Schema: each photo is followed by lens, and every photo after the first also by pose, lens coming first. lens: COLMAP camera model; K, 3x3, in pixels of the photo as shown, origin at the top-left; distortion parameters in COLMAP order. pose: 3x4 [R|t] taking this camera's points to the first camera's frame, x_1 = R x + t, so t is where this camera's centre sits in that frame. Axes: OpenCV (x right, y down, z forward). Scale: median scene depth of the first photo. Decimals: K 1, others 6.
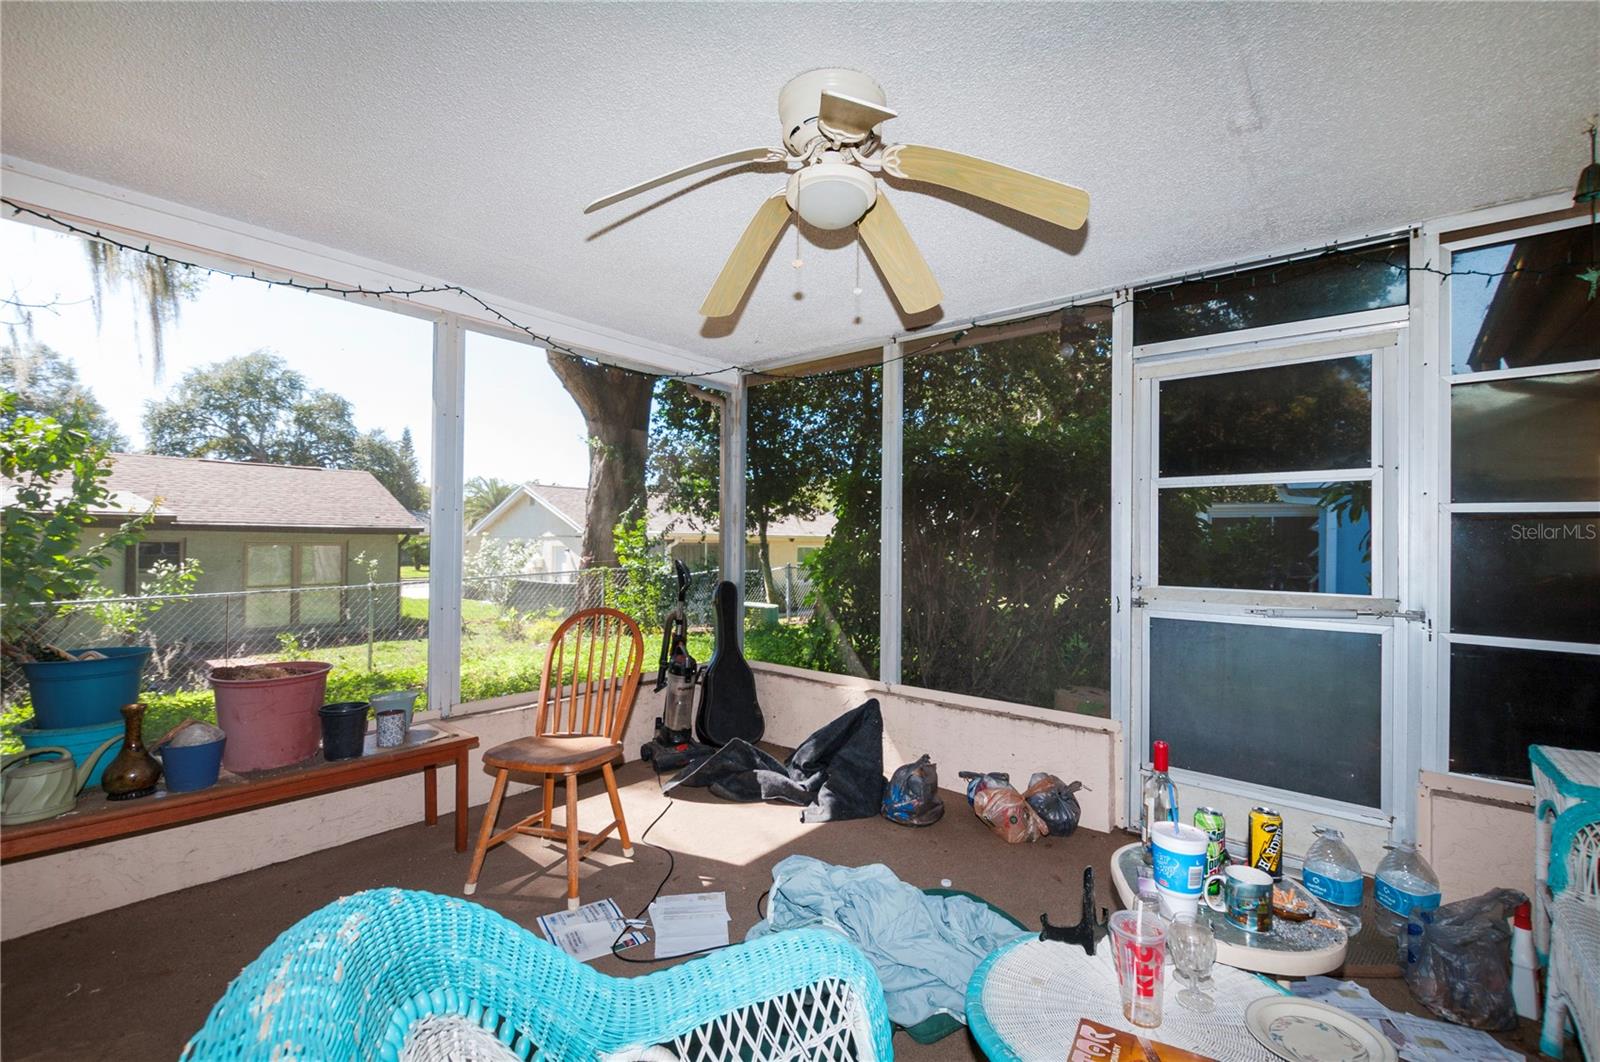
lens RADIAL K [[699.2, 0, 802.3], [0, 699.2, 539.0], [0, 0, 1]] dist [0.000499, -0.000205]
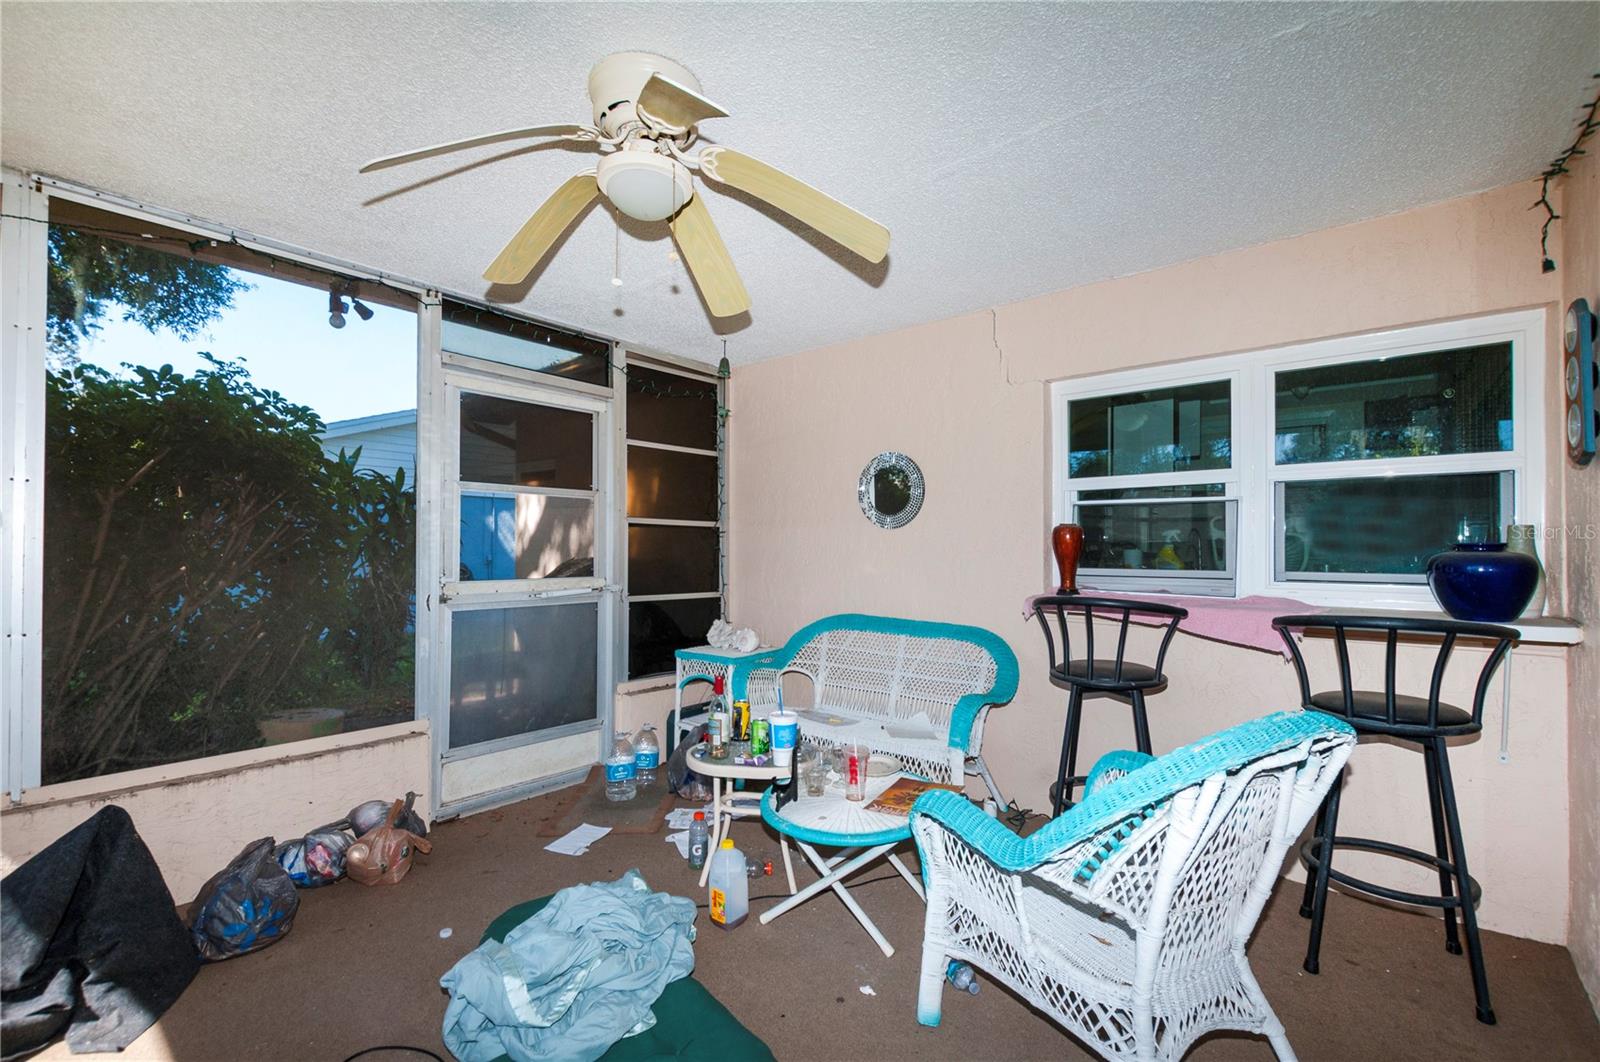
lens RADIAL K [[699.2, 0, 802.3], [0, 699.2, 539.0], [0, 0, 1]] dist [0.000499, -0.000205]
pose [[-0.002212, 0.001556, 0.999996, -0.555336], [-0.003959, 0.999991, -0.001565, 0.002451], [-0.999990, -0.003963, -0.002206, 0.471948]]
